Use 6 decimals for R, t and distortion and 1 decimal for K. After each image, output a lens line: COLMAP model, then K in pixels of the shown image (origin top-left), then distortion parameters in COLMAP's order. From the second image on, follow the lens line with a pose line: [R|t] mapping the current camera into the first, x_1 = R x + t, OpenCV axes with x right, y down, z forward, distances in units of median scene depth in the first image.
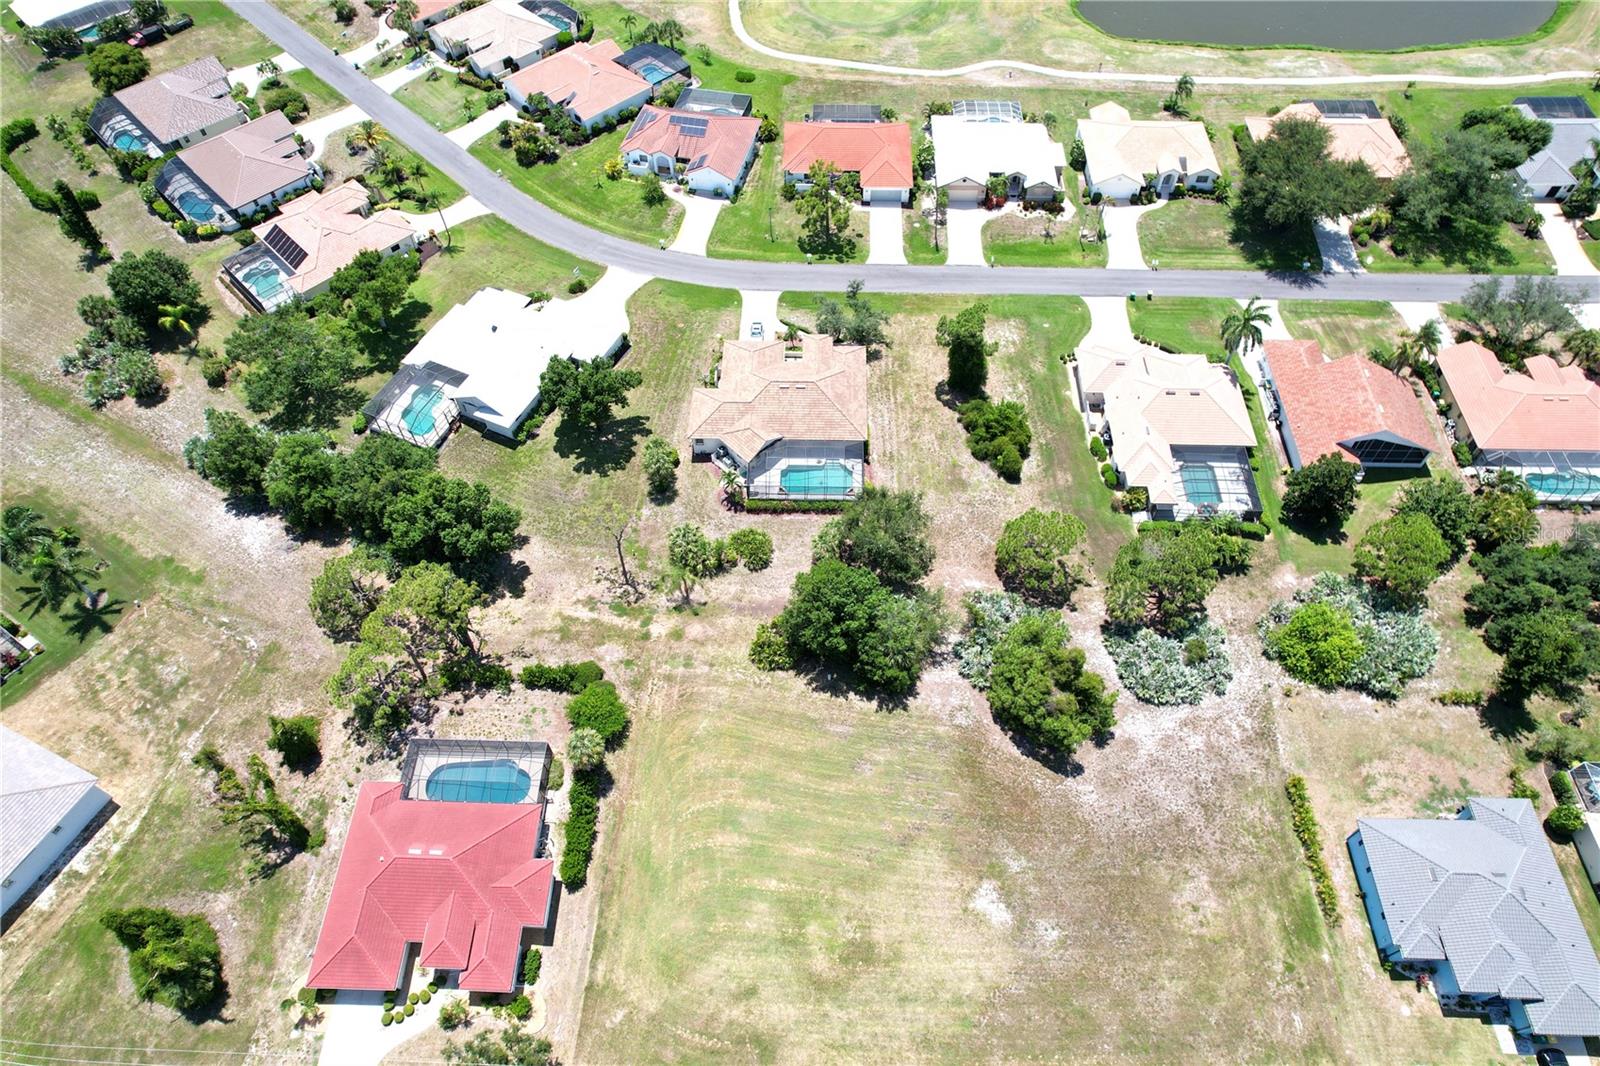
lens RADIAL K [[1027.9, 0, 802.9], [0, 1027.9, 528.7], [0, 0, 1]] dist [-0.080808, 0.074399]
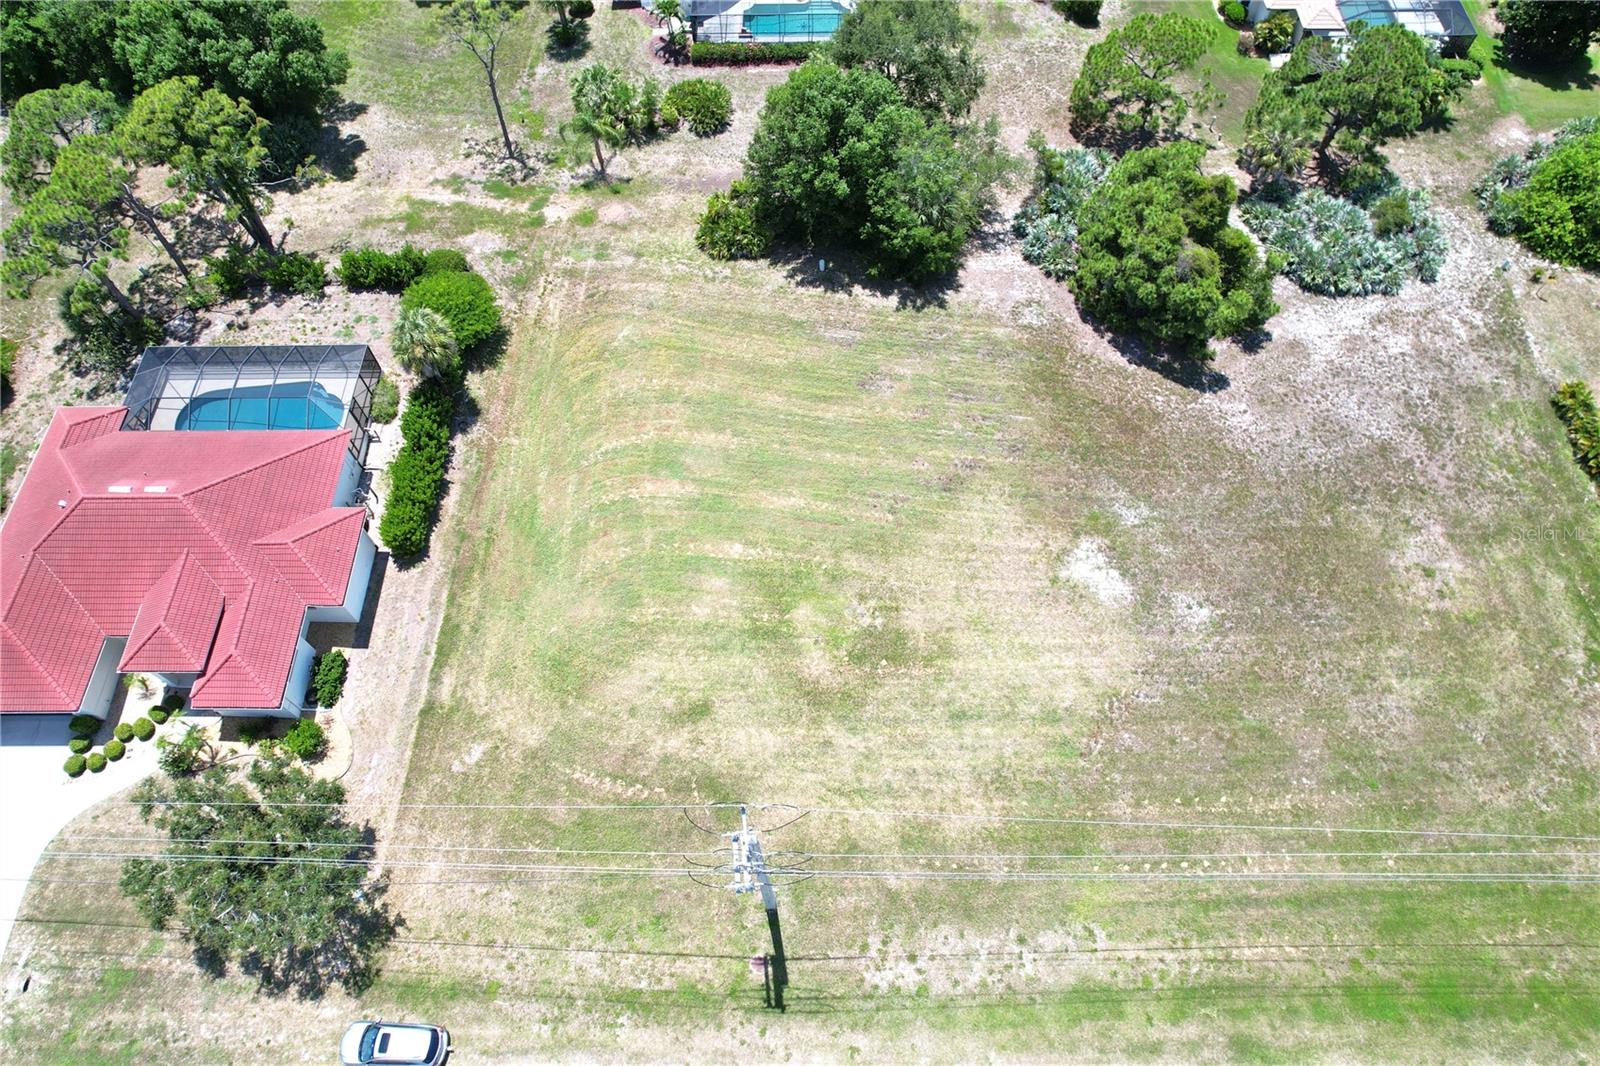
lens RADIAL K [[1020.4, 0, 800.0], [0, 1020.4, 533.0], [0, 0, 1]] dist [-0.082329, 0.077104]
pose [[0.999751, -0.019738, 0.010380, 0.002397], [0.018529, 0.994202, 0.105922, 0.253149], [-0.012410, -0.105703, 0.994320, 0.365686]]
